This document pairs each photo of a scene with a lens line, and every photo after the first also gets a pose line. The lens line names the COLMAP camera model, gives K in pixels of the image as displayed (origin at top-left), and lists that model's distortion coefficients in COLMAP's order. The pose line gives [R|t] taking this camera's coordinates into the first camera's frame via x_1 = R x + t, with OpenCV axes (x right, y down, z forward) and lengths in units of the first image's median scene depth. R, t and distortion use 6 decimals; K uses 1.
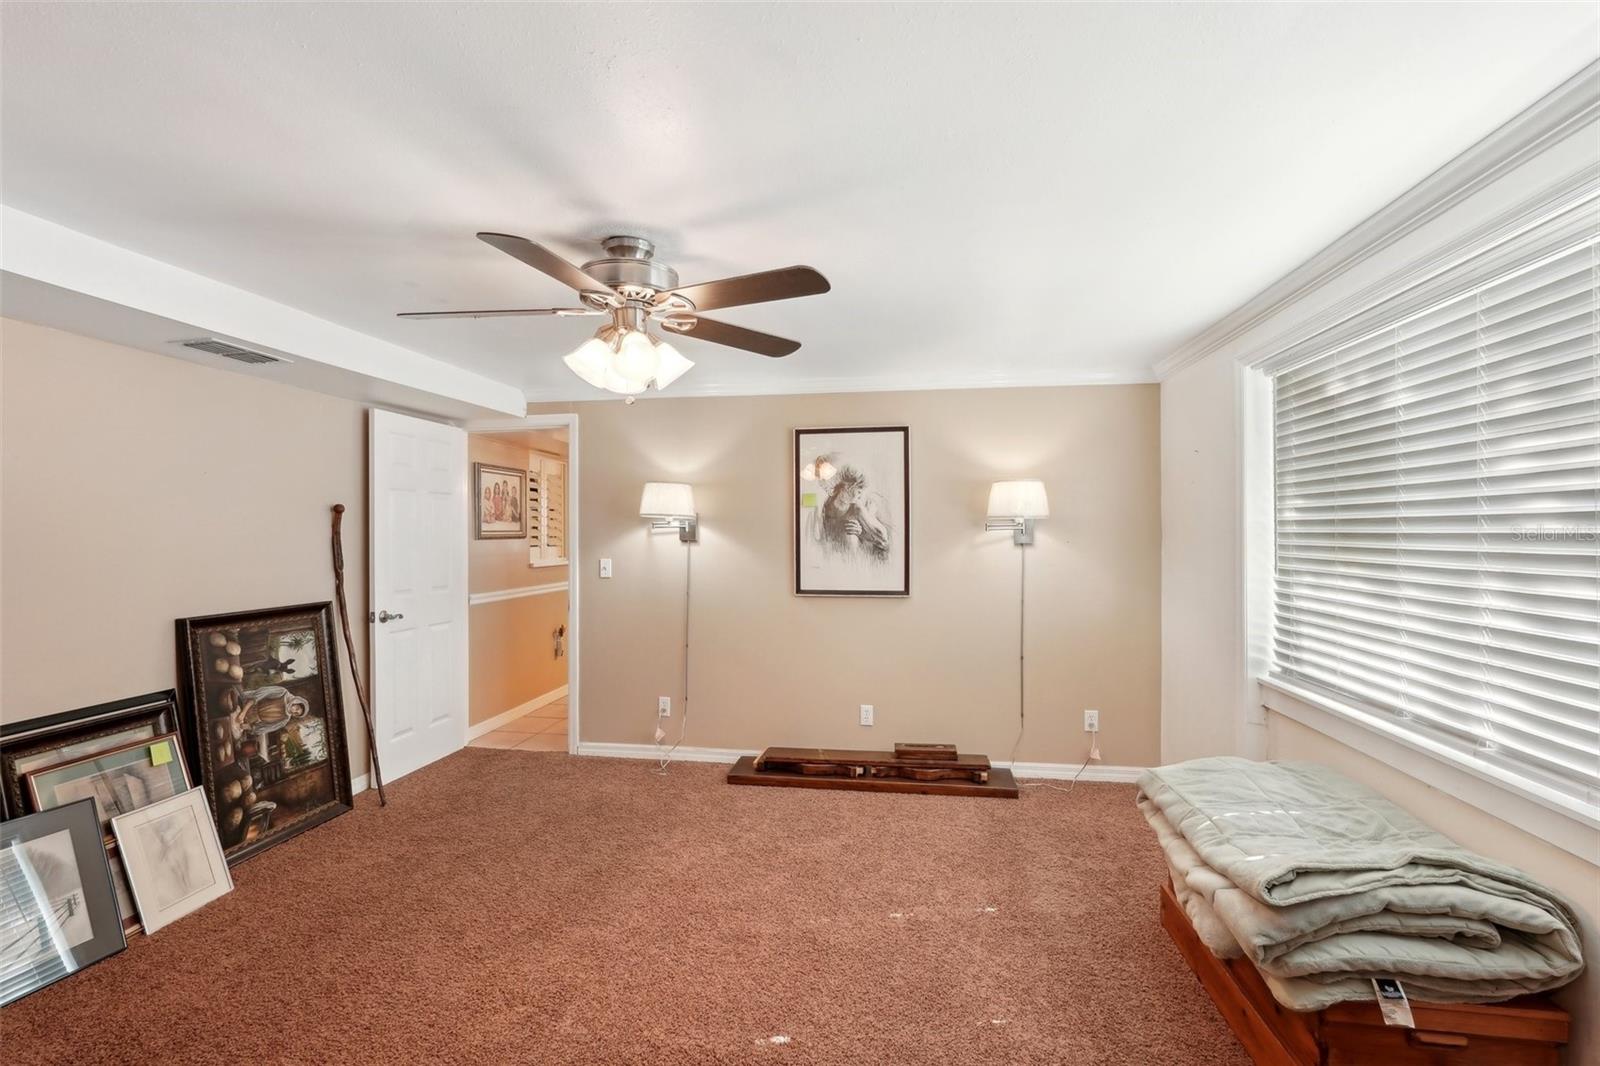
lens RADIAL K [[711.0, 0, 796.7], [0, 711.0, 531.7], [0, 0, 1]] dist [-0.002057, 0.000199]
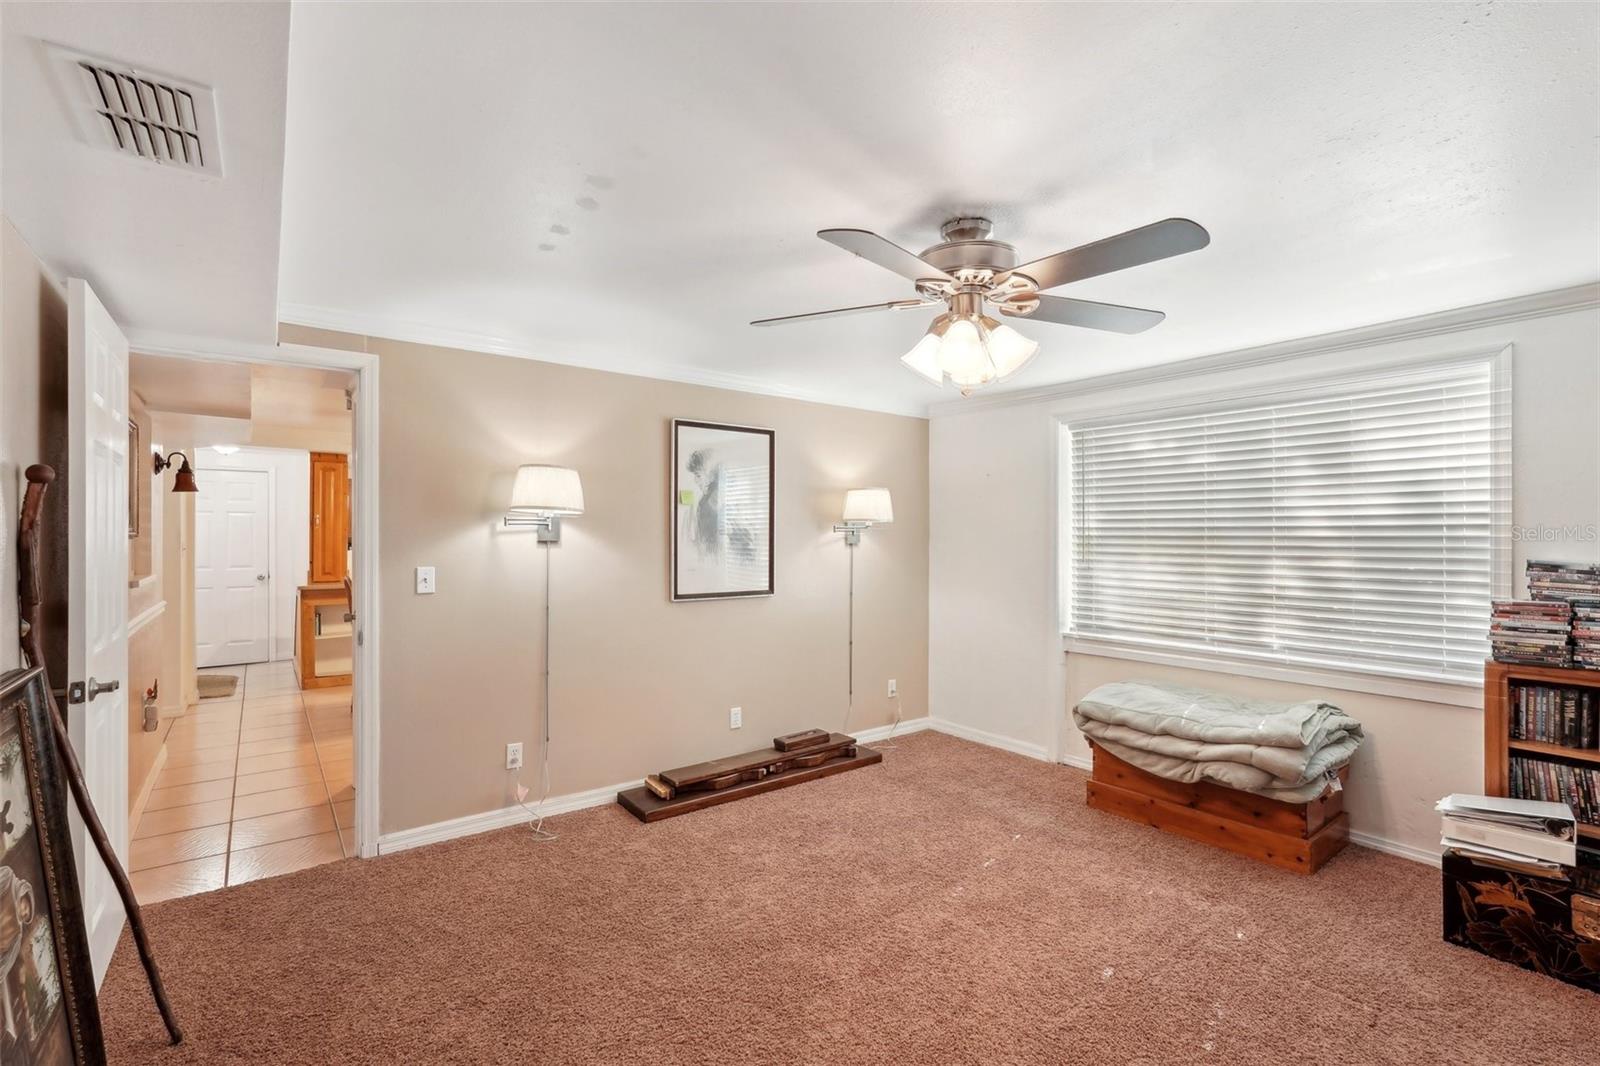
lens RADIAL K [[711.0, 0, 796.7], [0, 711.0, 531.7], [0, 0, 1]] dist [-0.002057, 0.000199]
pose [[0.697384, 0.008188, 0.716651, -0.582942], [-0.006780, 0.999965, -0.004827, 0.003887], [-0.716666, -0.001492, 0.697415, 0.265355]]
